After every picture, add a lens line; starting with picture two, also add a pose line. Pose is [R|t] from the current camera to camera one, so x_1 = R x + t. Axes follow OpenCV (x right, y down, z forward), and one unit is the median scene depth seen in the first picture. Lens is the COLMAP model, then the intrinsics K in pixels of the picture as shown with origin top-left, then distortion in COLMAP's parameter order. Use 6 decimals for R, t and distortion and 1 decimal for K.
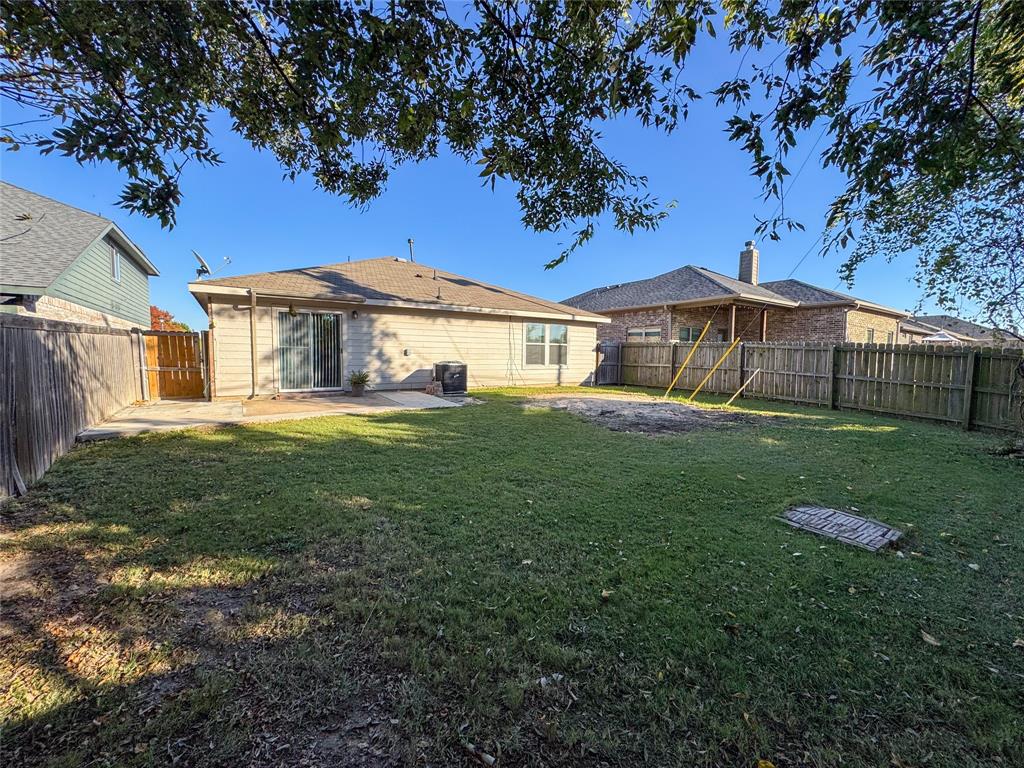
lens RADIAL K [[409.0, 0, 515.6], [0, 409.0, 382.7], [0, 0, 1]] dist [-0.004023, 0.000087]
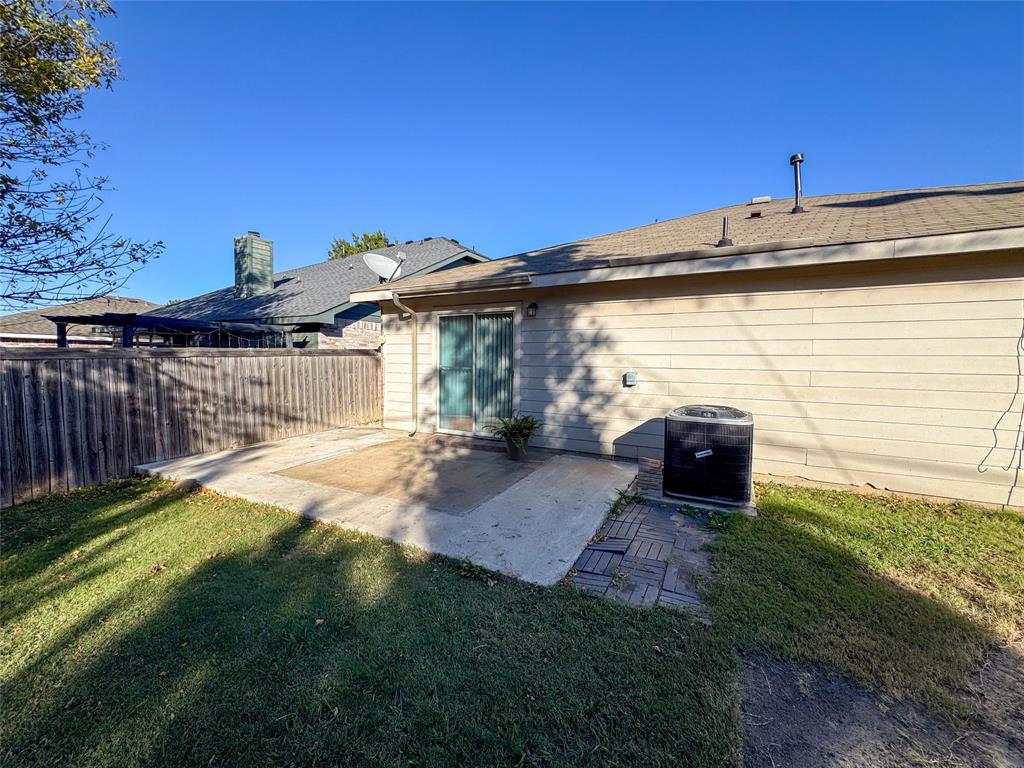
lens RADIAL K [[409.0, 0, 511.4], [0, 409.0, 390.5], [0, 0, 1]] dist [-0.004023, 0.000087]
pose [[0.458033, 0.061917, -0.886776, 0.085086], [-0.066621, 0.997157, 0.035214, -0.068482], [0.886435, 0.042949, 0.460856, 0.668129]]
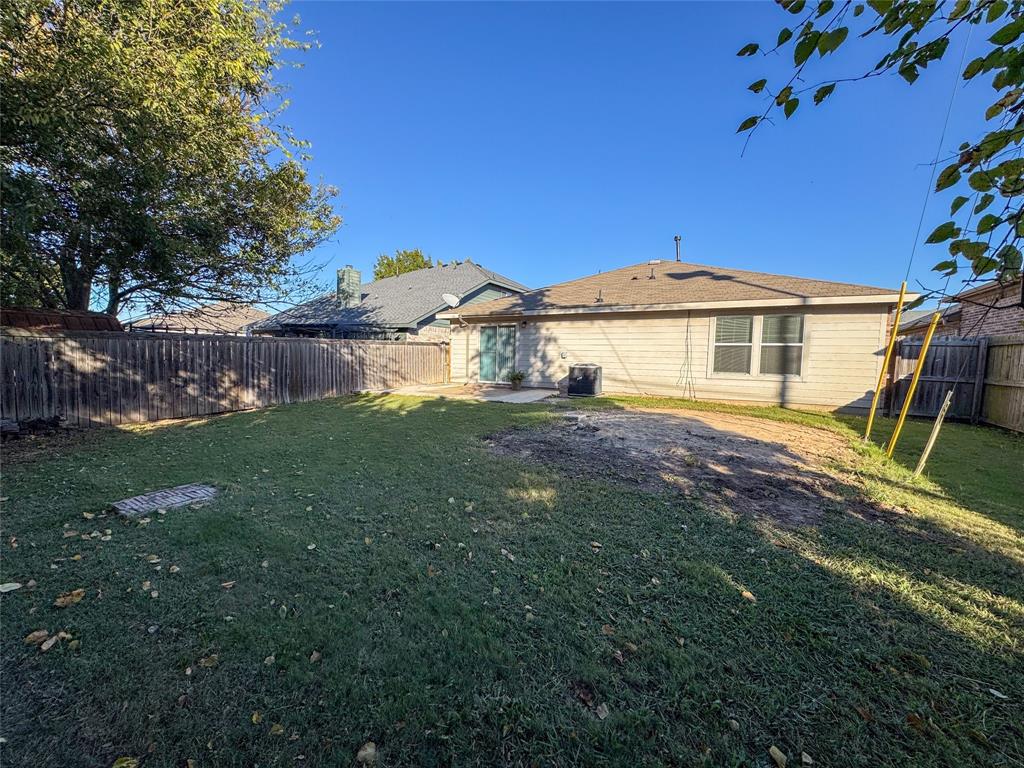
lens RADIAL K [[409.0, 0, 513.8], [0, 409.0, 384.3], [0, 0, 1]] dist [-0.004023, 0.000087]
pose [[0.434275, 0.060108, -0.898773, 0.659878], [-0.077863, 0.996542, 0.029025, -0.018196], [0.897409, 0.057376, 0.437453, 0.408654]]
